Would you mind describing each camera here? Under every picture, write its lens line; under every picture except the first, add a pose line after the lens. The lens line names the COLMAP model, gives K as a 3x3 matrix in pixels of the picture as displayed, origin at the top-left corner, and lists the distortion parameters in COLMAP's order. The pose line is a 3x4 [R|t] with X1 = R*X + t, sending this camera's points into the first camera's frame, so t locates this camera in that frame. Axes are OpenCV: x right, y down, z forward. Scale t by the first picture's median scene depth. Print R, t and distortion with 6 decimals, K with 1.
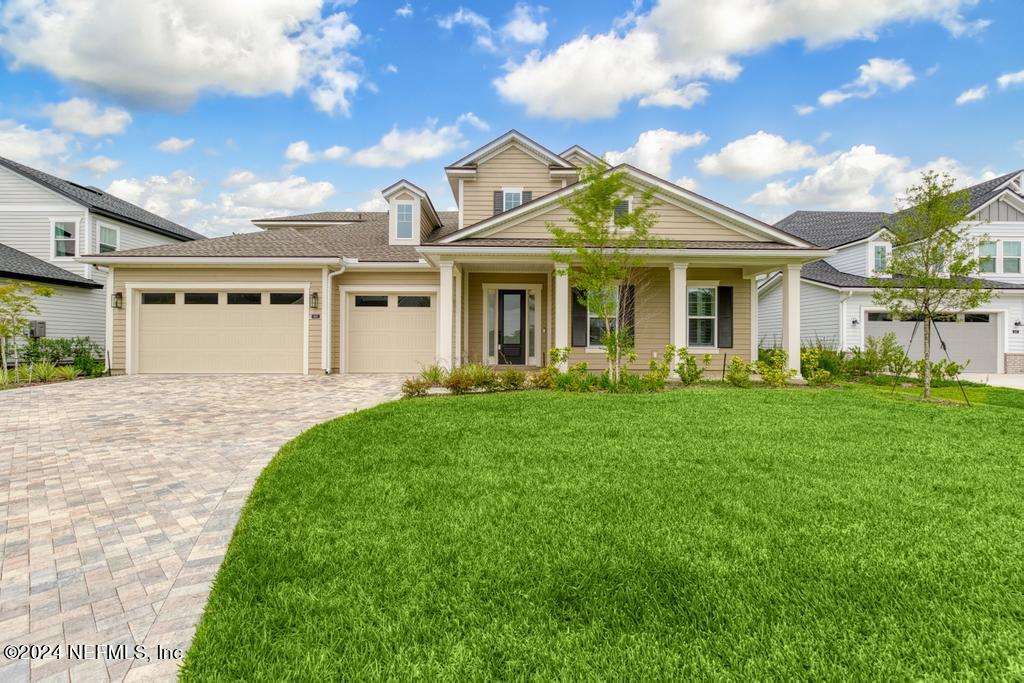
lens RADIAL K [[462.7, 0, 512.0], [0, 462.7, 341.5], [0, 0, 1]] dist [-0.000279, 0.000220]
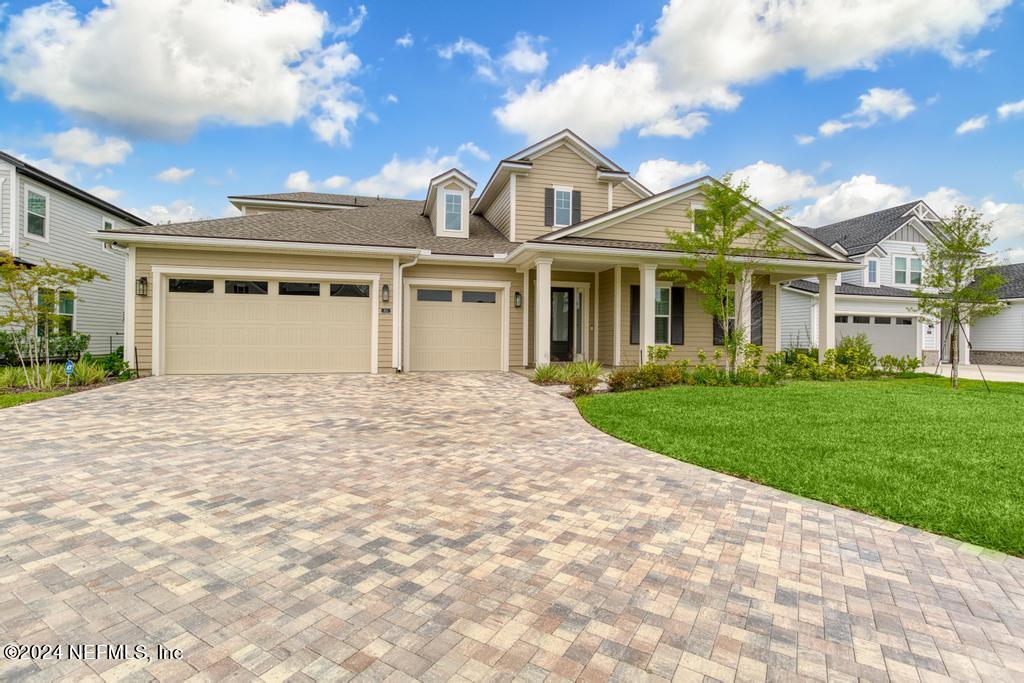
lens RADIAL K [[477.6, 0, 512.0], [0, 477.6, 341.5], [0, 0, 1]] dist [0.000406, -0.000139]
pose [[0.974530, 0.004798, 0.224204, -0.368085], [-0.007168, 0.999927, 0.009761, -0.003192], [-0.224141, -0.011120, 0.974493, 0.006420]]
